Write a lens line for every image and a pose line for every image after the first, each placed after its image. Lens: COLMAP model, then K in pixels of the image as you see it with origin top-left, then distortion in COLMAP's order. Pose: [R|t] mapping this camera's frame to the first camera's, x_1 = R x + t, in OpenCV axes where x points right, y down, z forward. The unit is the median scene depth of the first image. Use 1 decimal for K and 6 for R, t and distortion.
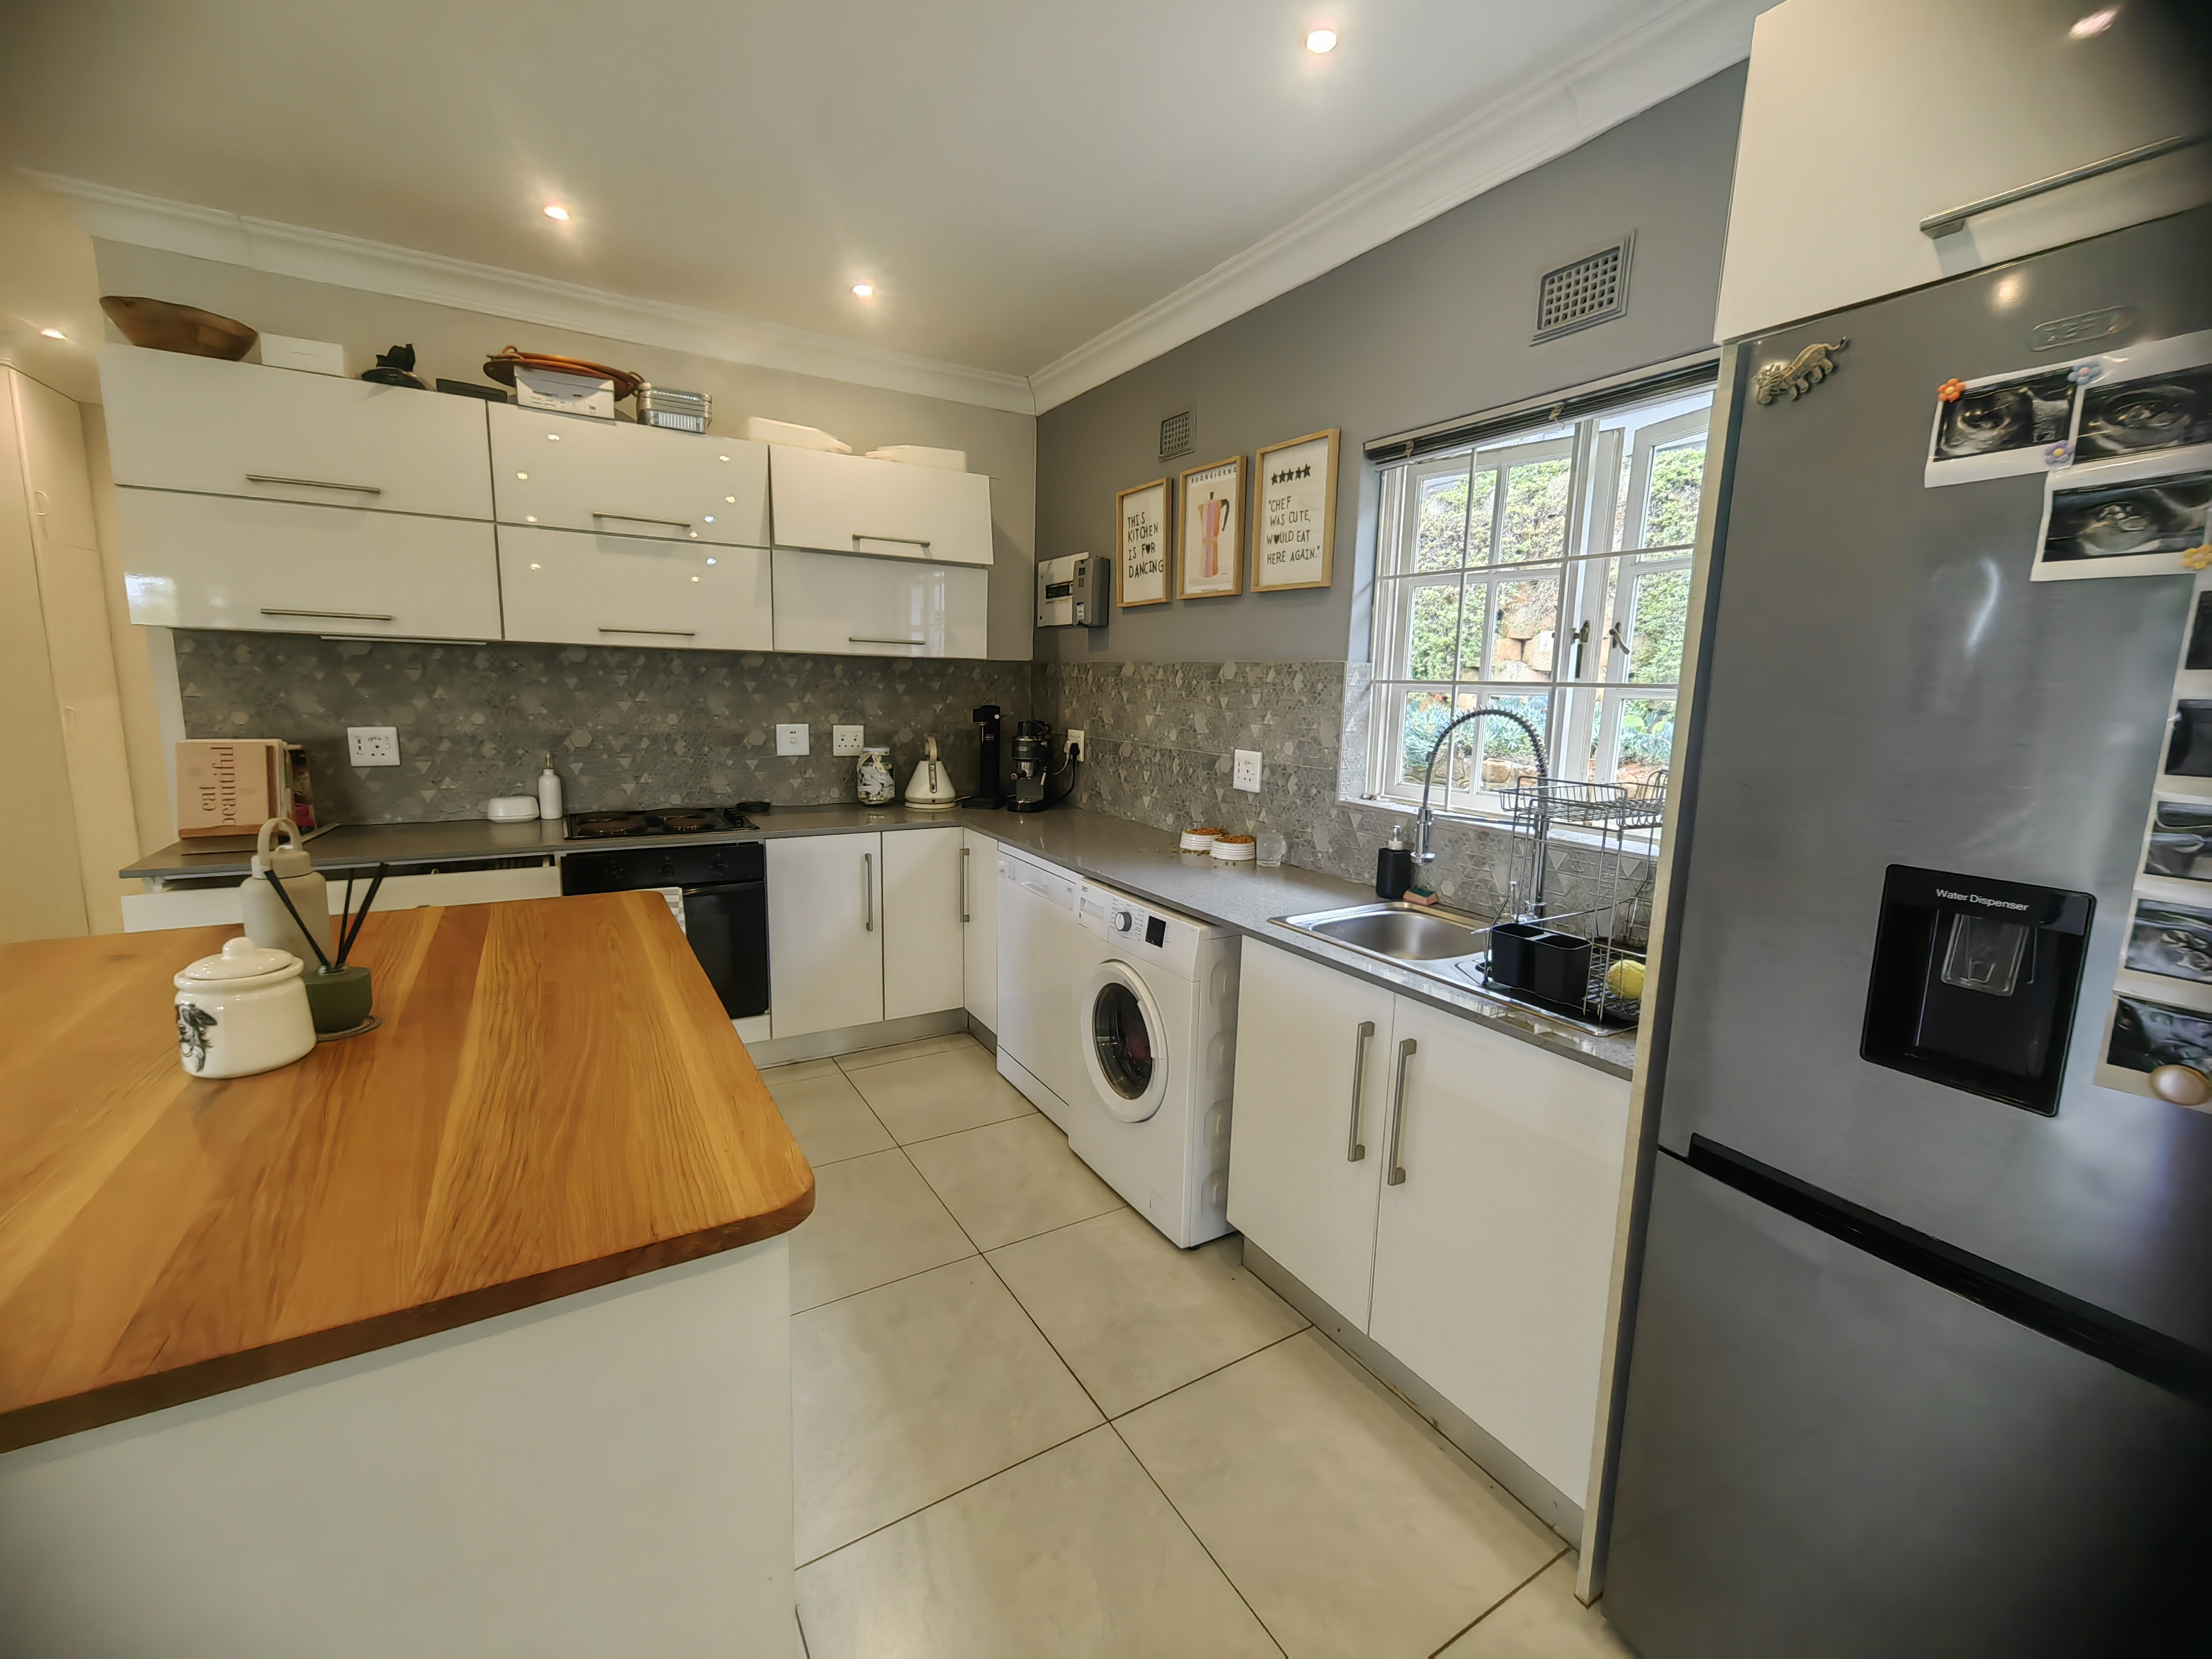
lens RADIAL K [[922.5, 0, 1103.5], [0, 922.5, 823.2], [0, 0, 1]] dist [0.000177, 0.004695]
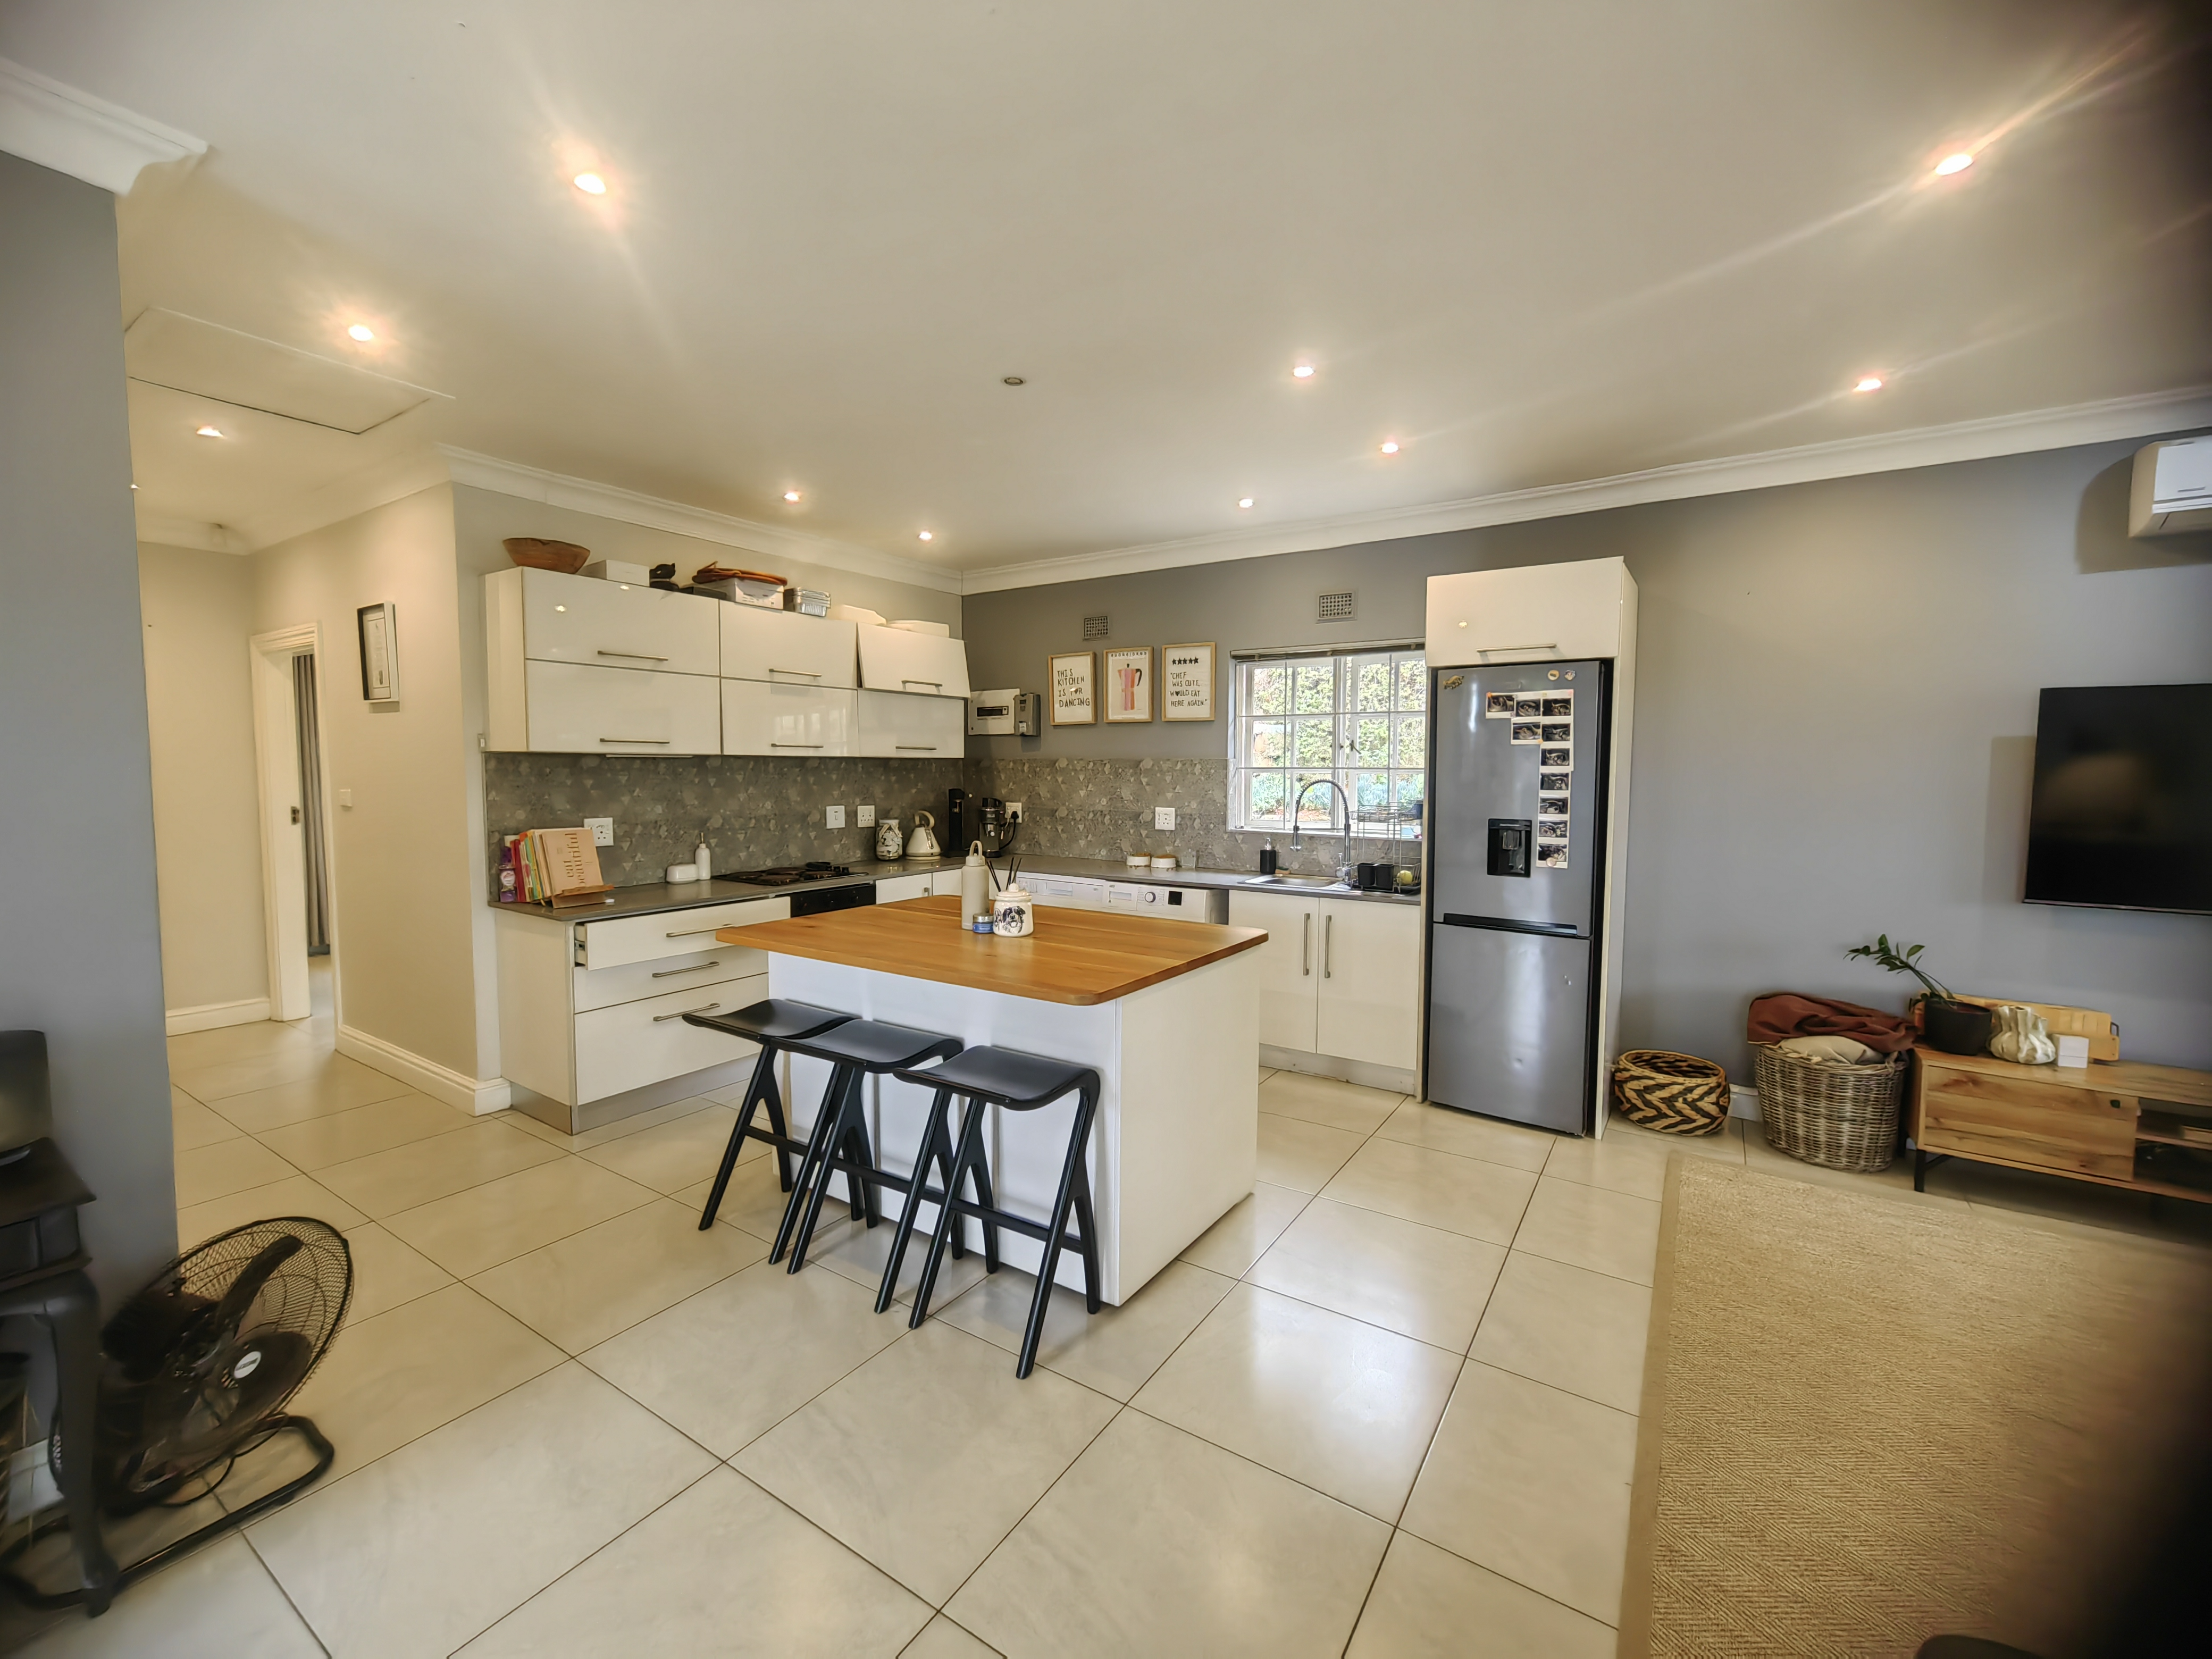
lens RADIAL K [[922.5, 0, 1103.5], [0, 922.5, 823.2], [0, 0, 1]] dist [0.000177, 0.004695]
pose [[0.904981, -0.049720, 0.422537, -0.676119], [0.084897, 0.994278, -0.064834, 0.055211], [-0.416896, 0.094545, 0.904024, -0.541651]]
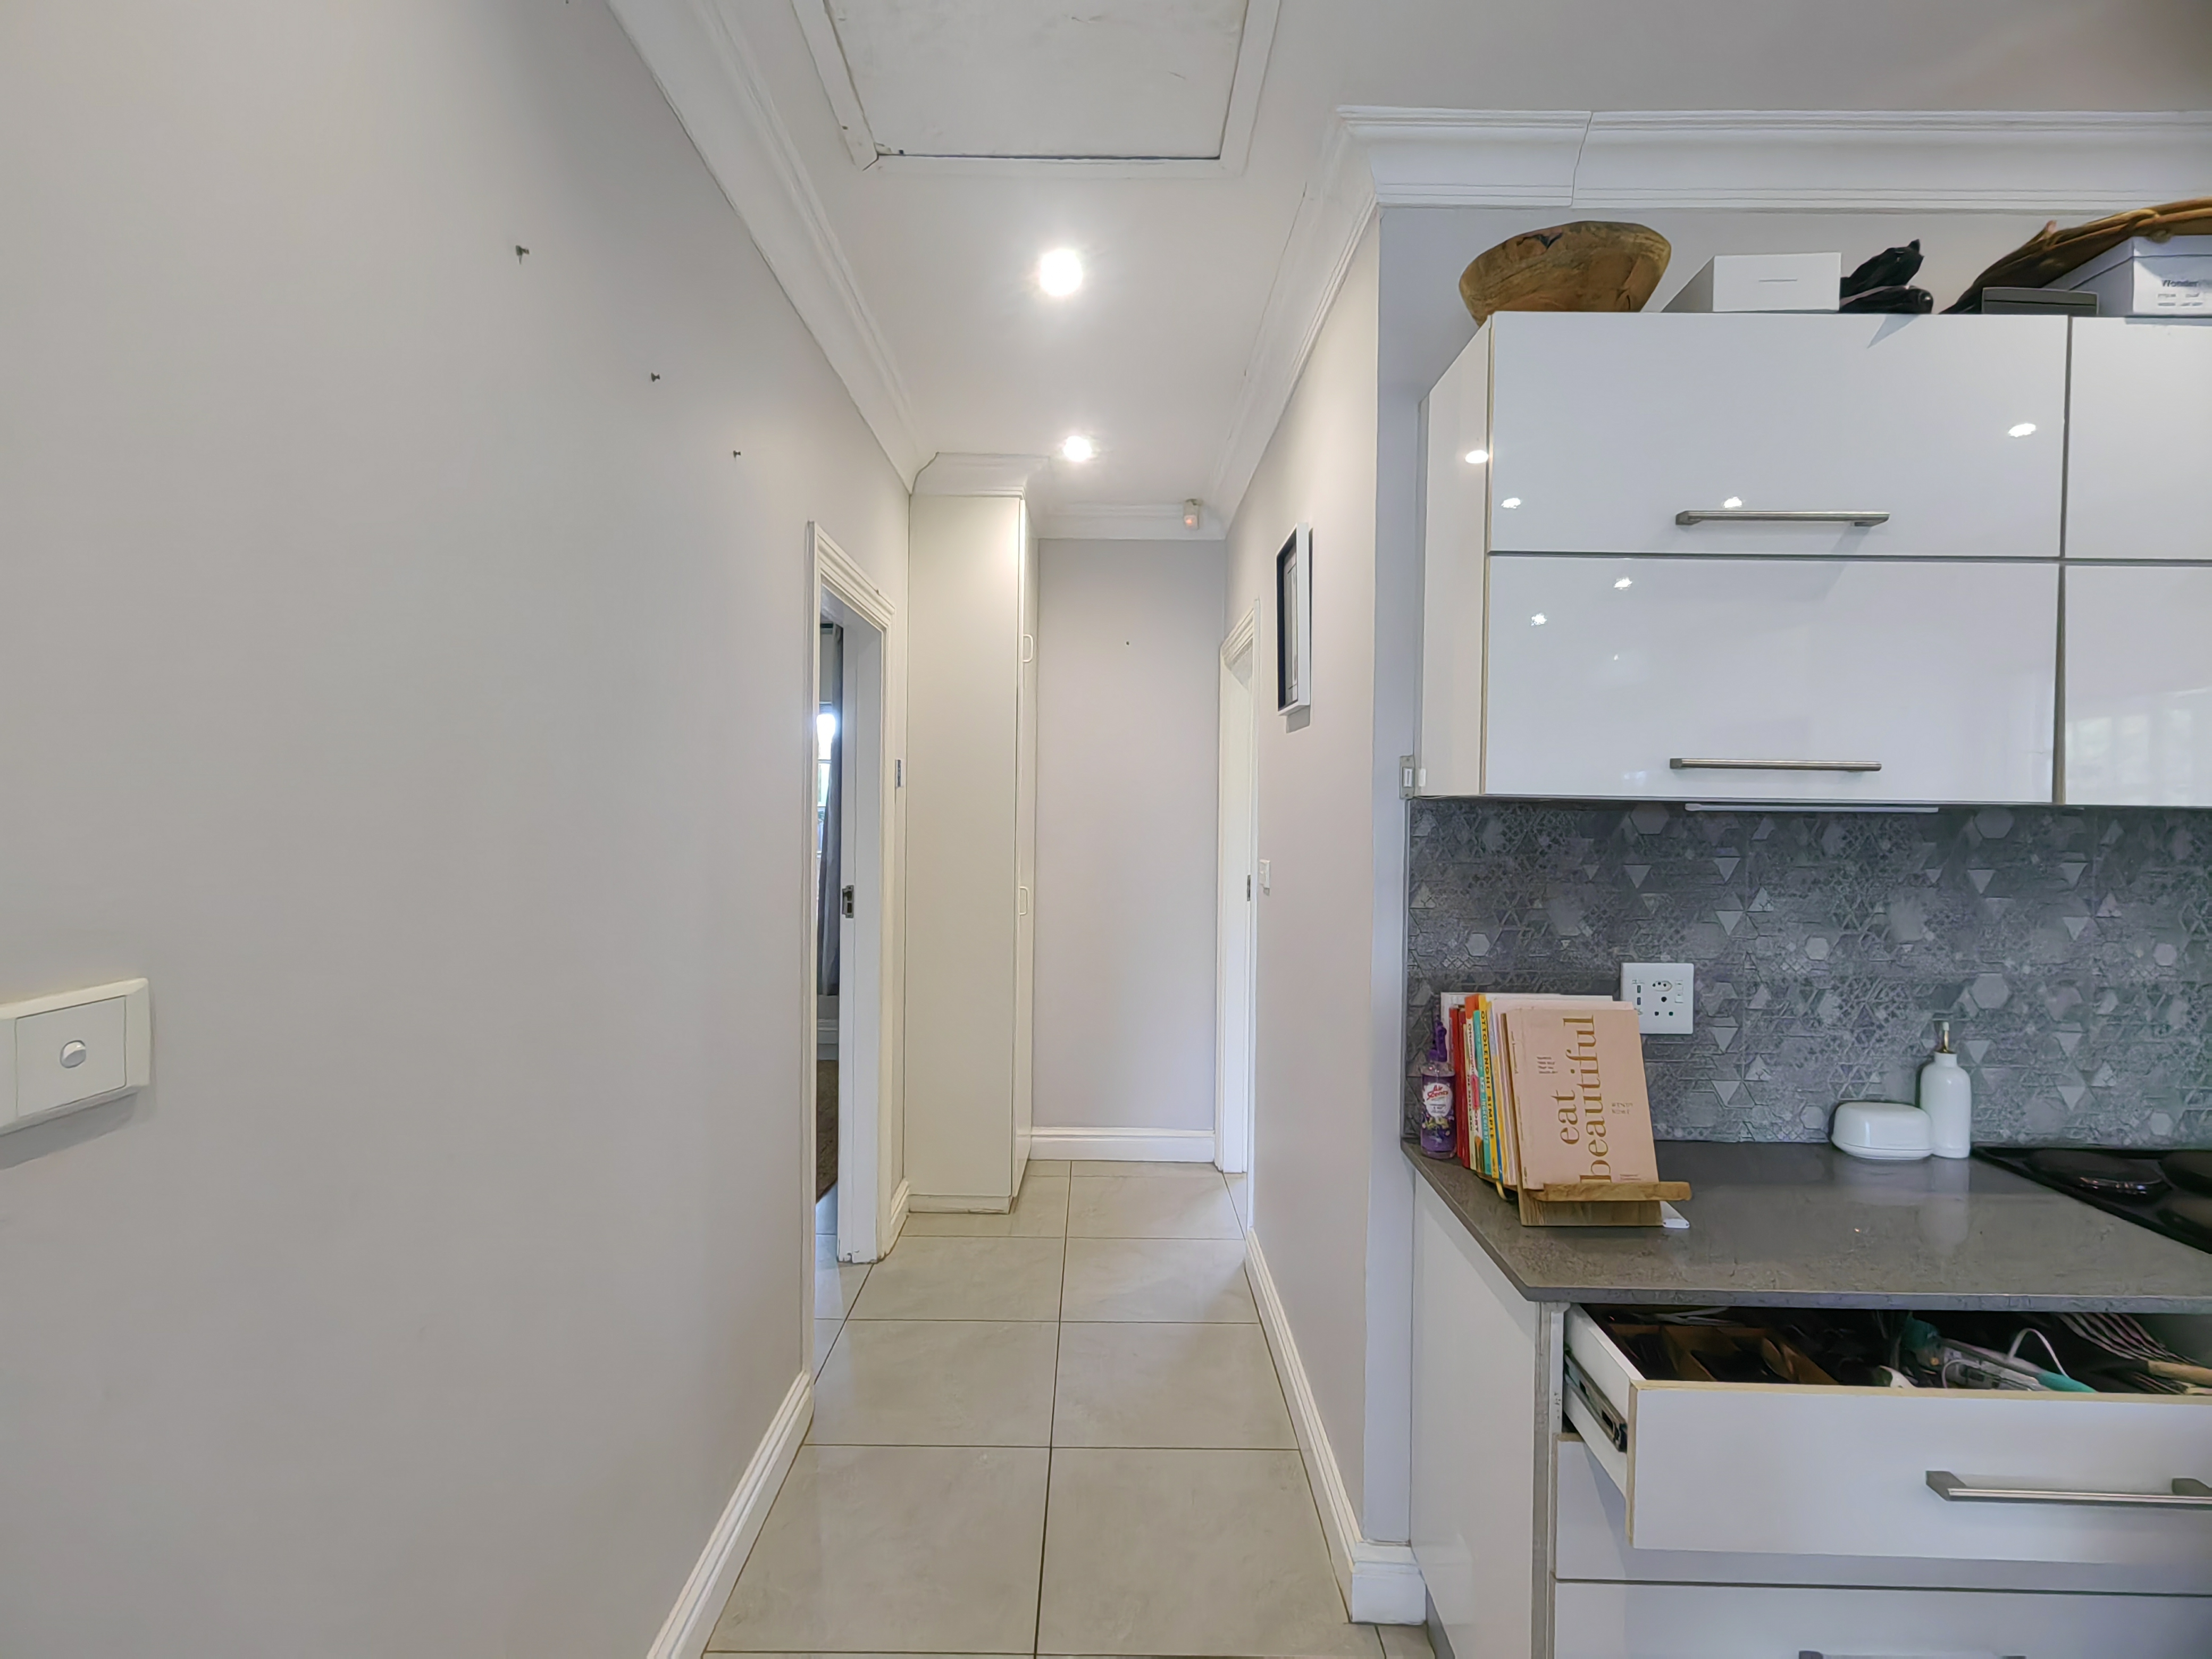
lens RADIAL K [[1101.5, 0, 1097.0], [0, 1101.5, 823.6], [0, 0, 1]] dist [-0.000674, 0.011082]
pose [[0.853762, -0.008336, -0.520597, -0.718067], [-0.068240, 0.989455, -0.127755, -0.077932], [0.516172, 0.144598, 0.844190, 0.258994]]
